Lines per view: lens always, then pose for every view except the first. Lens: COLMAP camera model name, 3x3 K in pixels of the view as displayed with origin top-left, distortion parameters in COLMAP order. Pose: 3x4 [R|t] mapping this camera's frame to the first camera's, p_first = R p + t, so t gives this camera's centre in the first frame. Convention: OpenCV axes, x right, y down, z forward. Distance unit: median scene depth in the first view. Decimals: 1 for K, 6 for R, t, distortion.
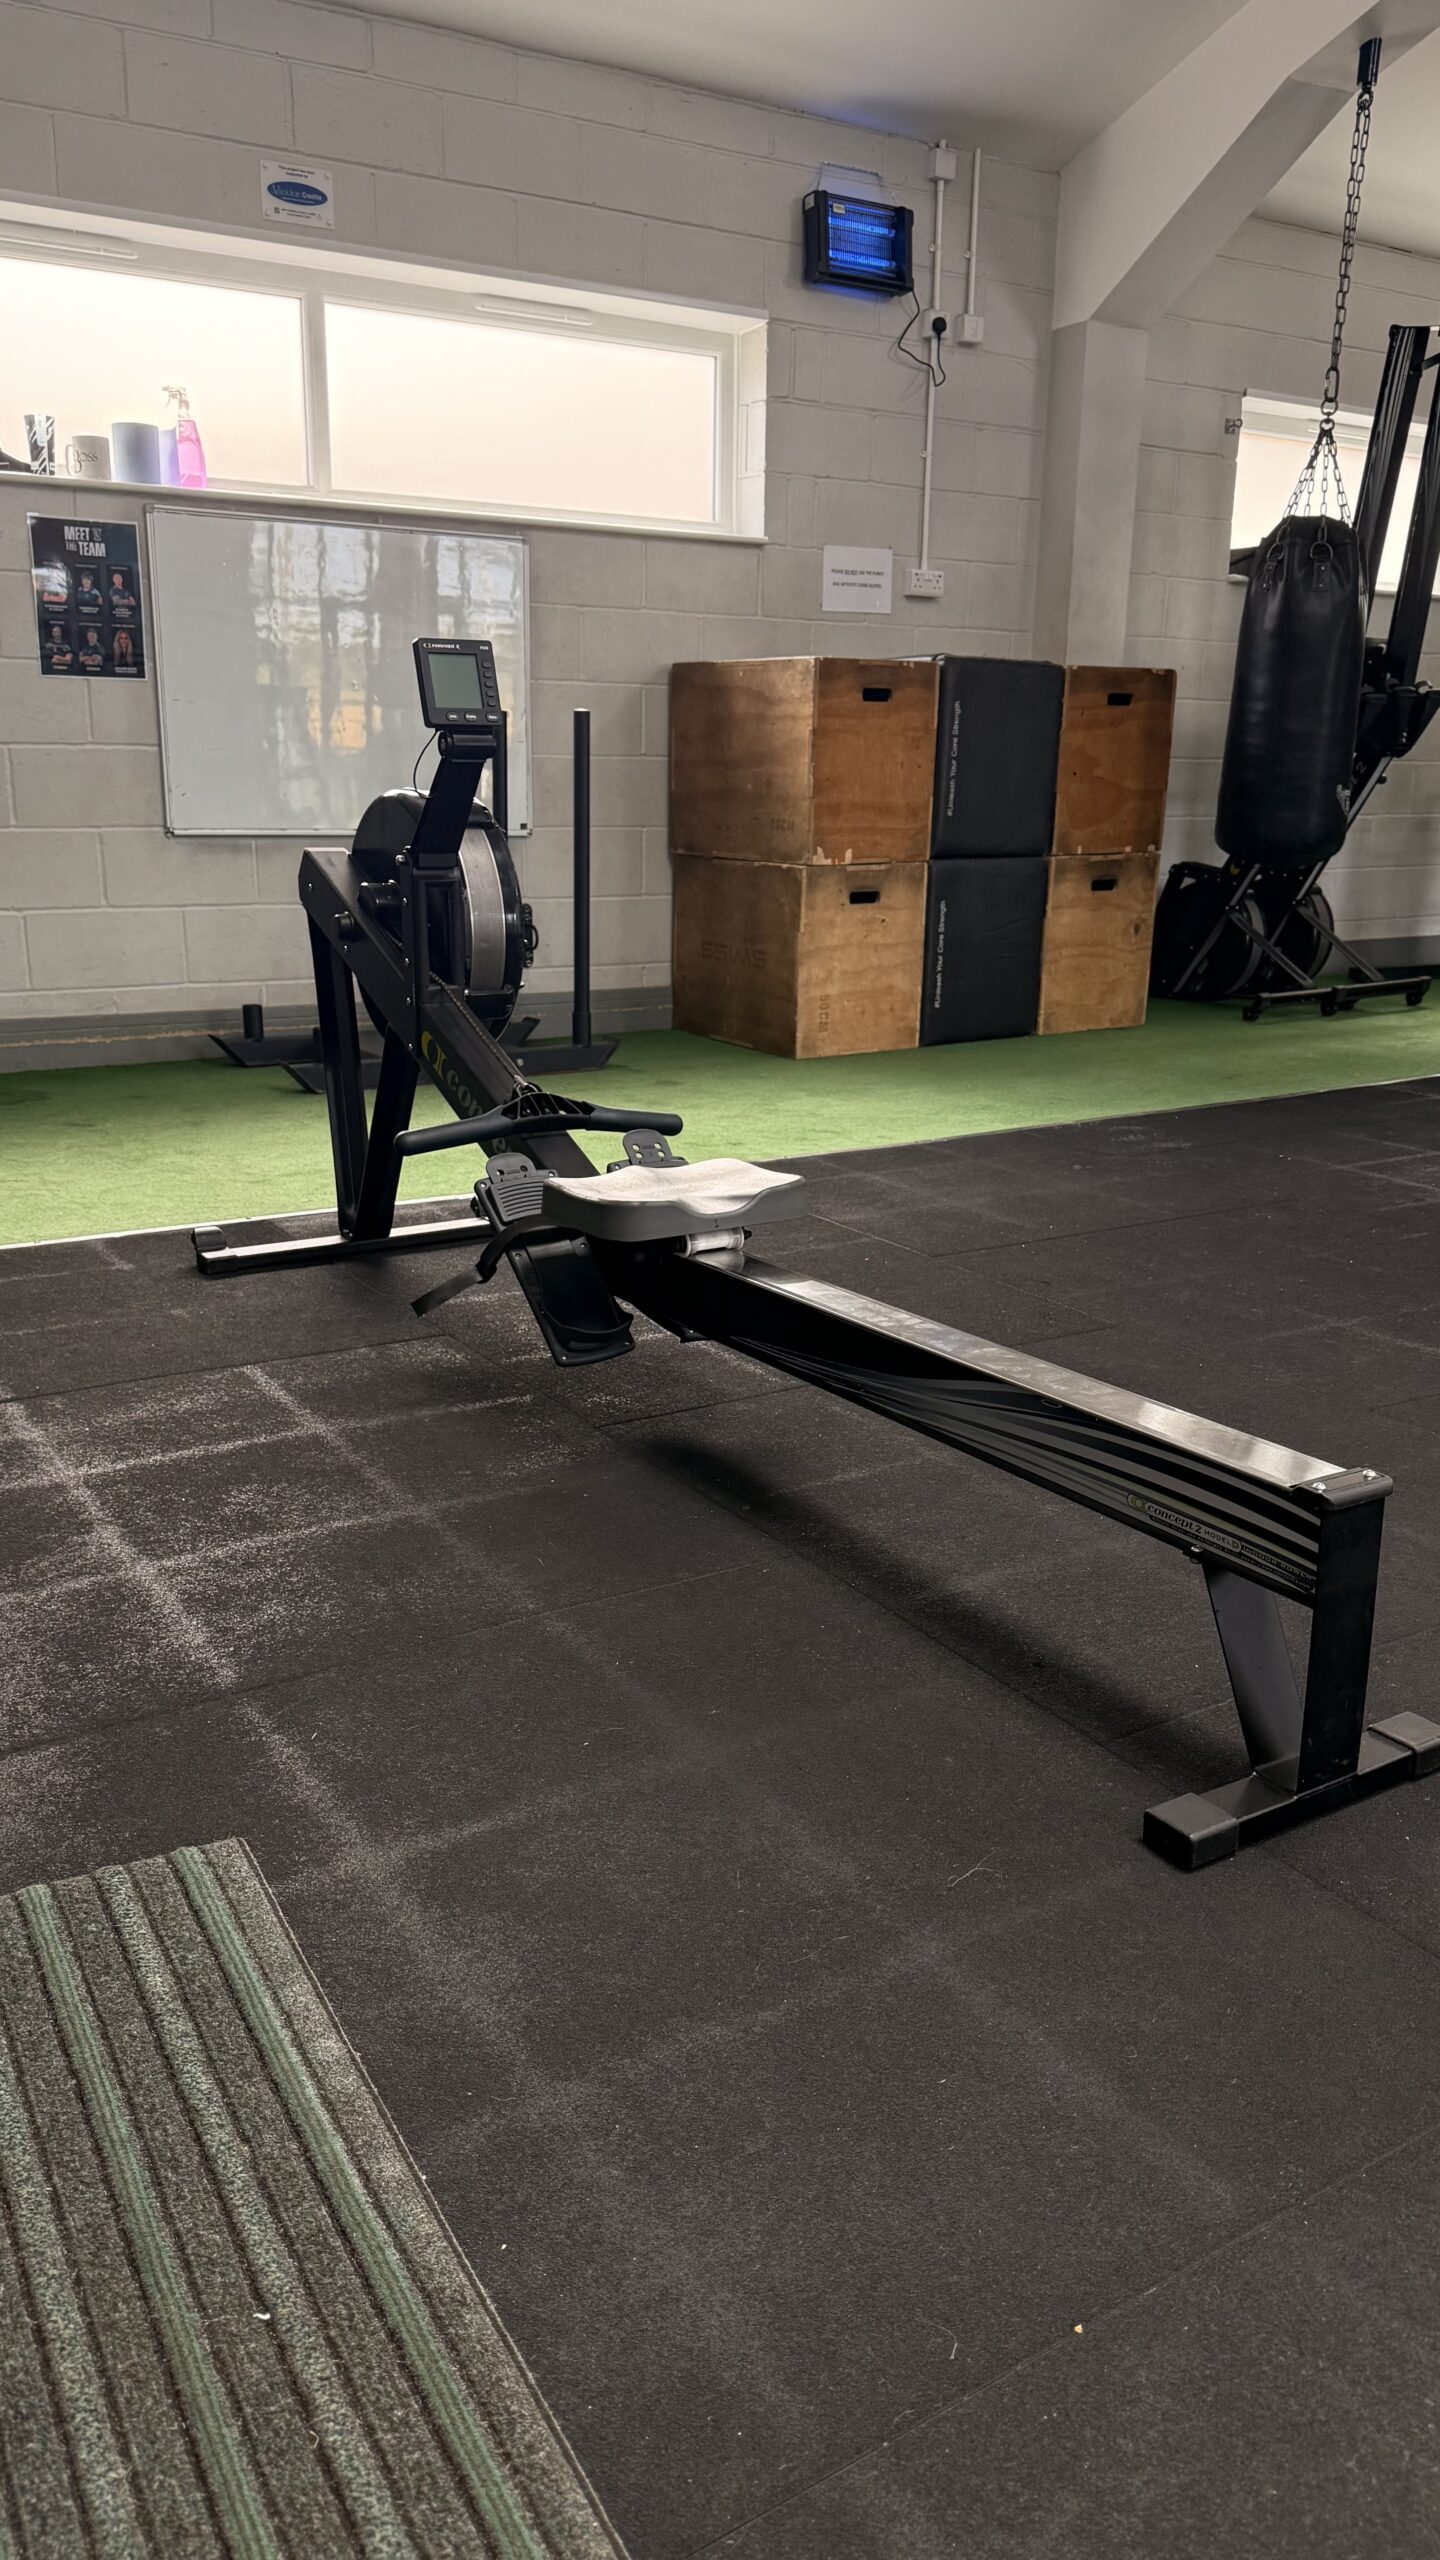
lens RADIAL K [[1899.3, 0, 716.8], [0, 1899.3, 1289.2], [0, 0, 1]] dist [0.031961, -0.047839]
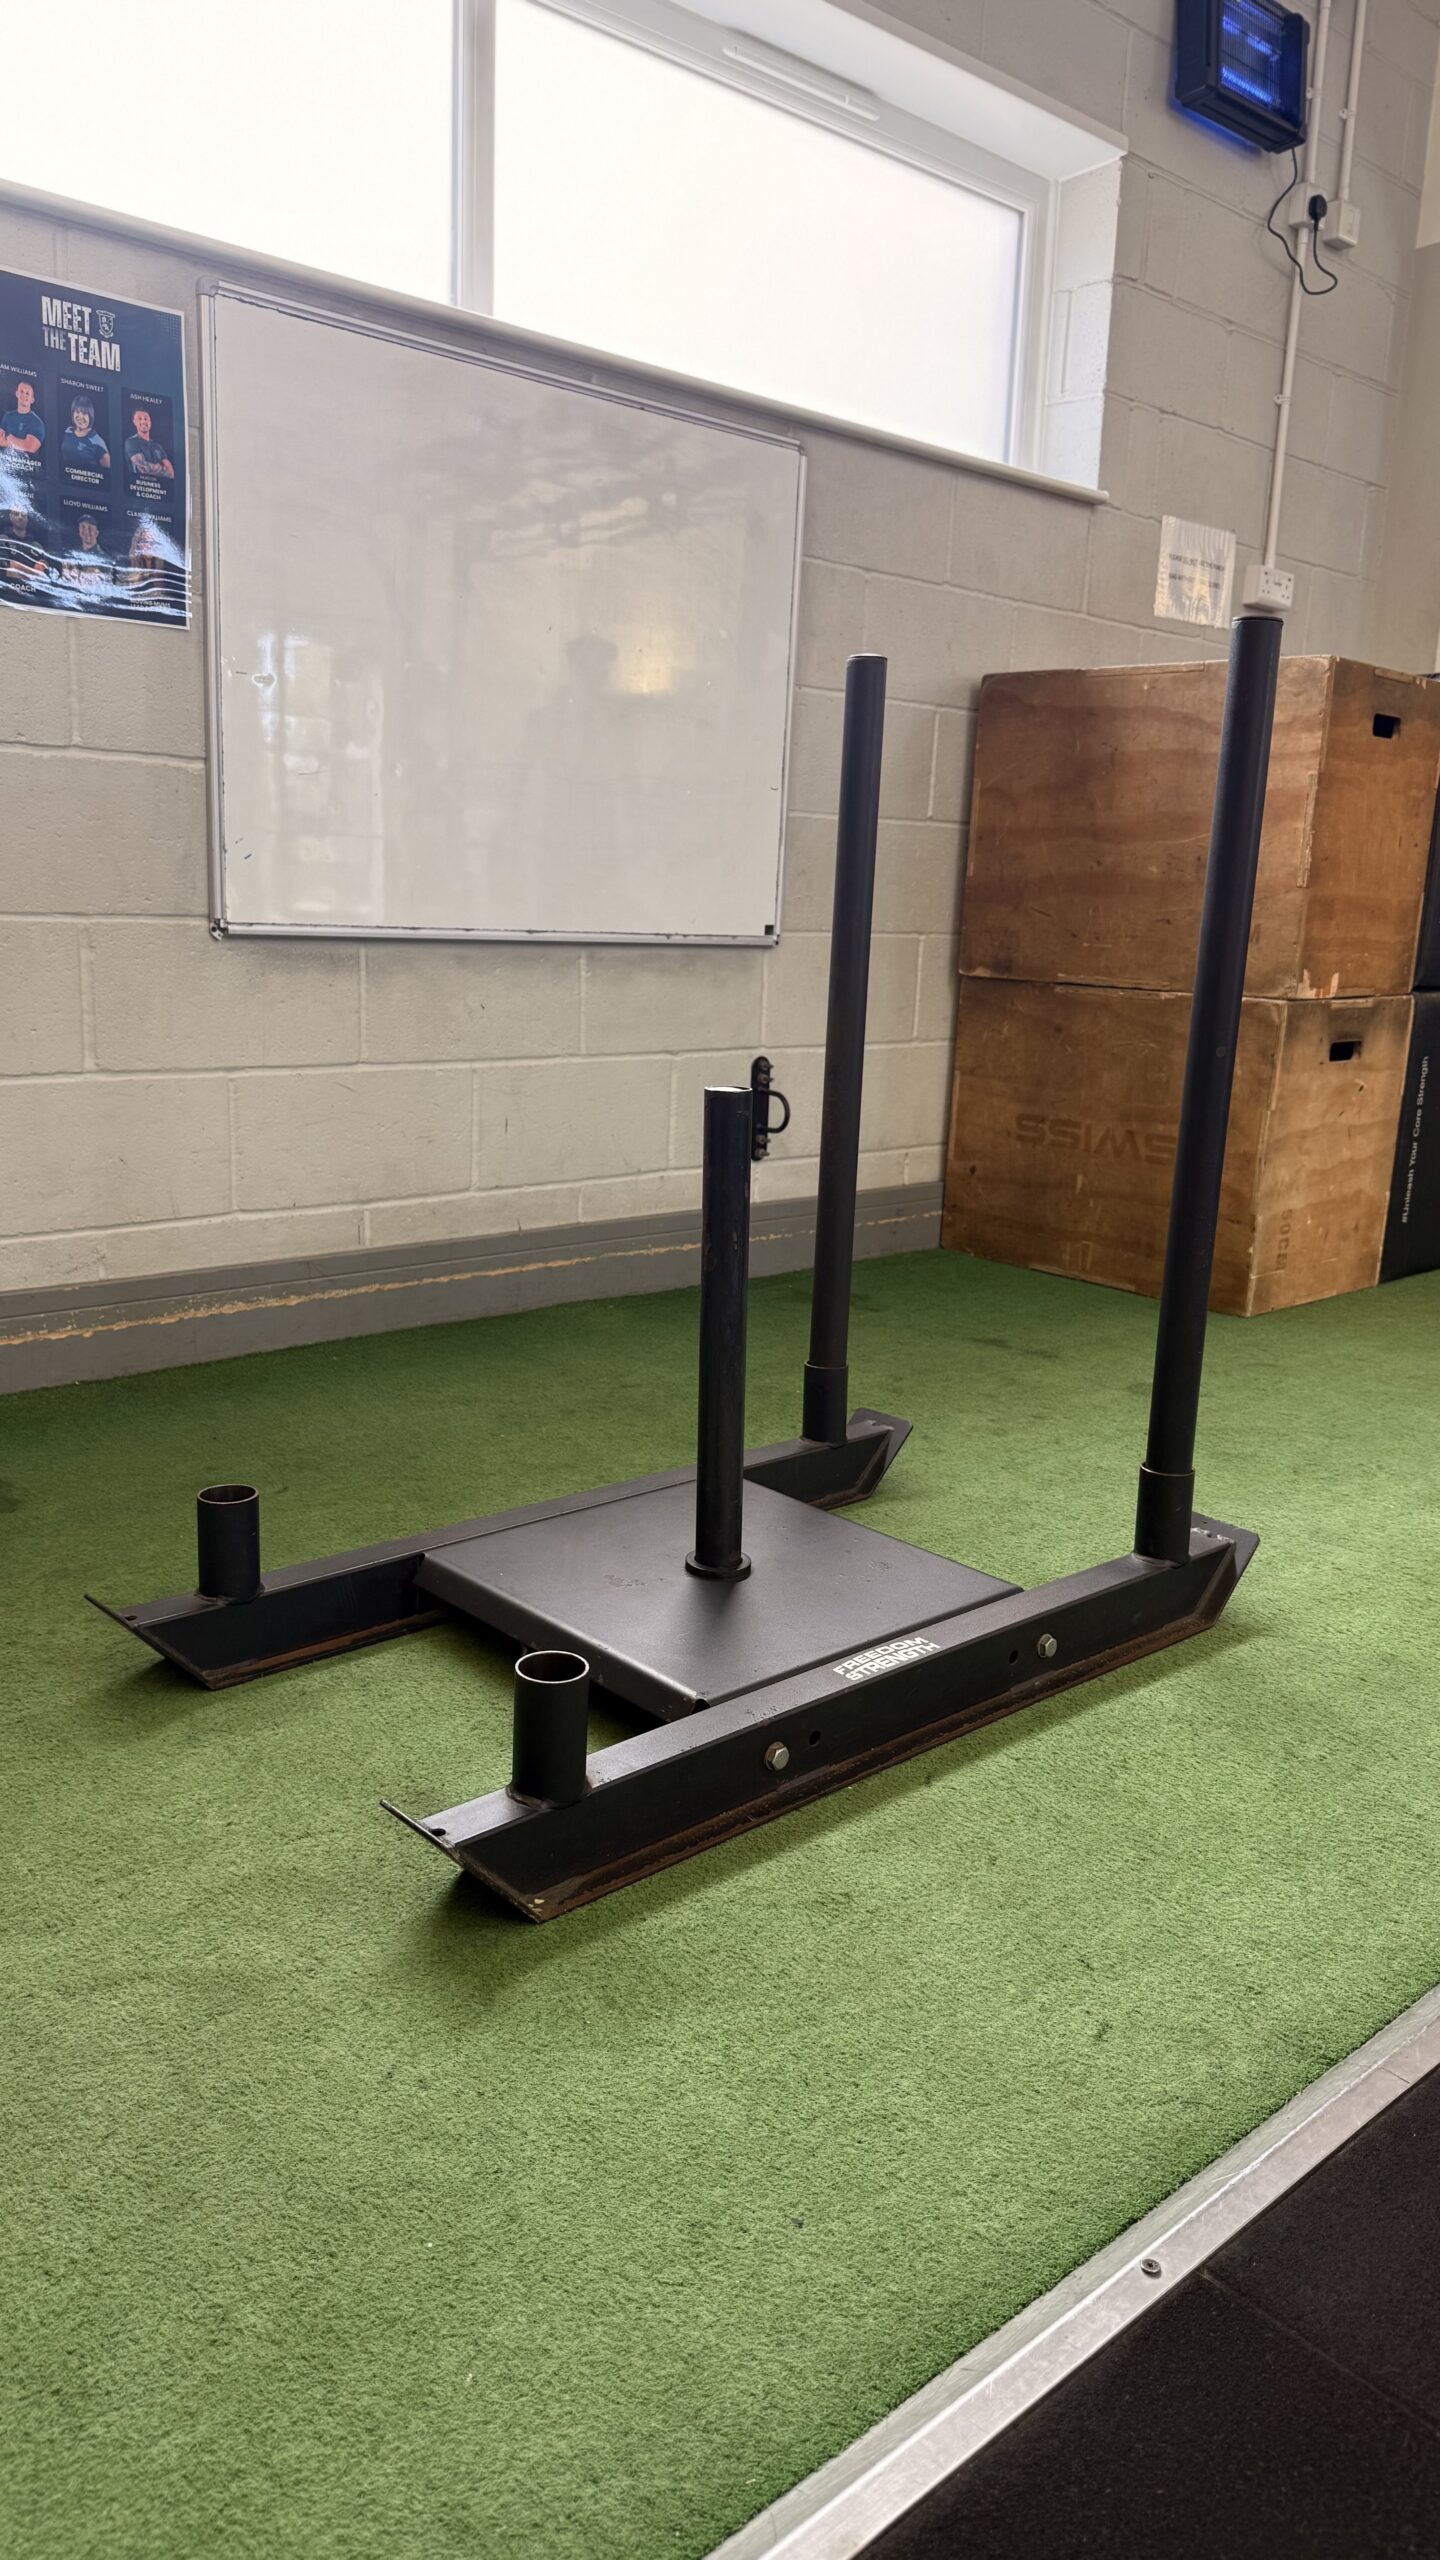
lens RADIAL K [[1804.0, 0, 723.4], [0, 1804.0, 1263.1], [0, 0, 1]] dist [0.007232, -0.006296]
pose [[0.984612, -0.015486, 0.174066, -0.220598], [0.026624, 0.997731, -0.061836, -0.106874], [-0.172714, 0.065519, 0.982791, 0.465121]]
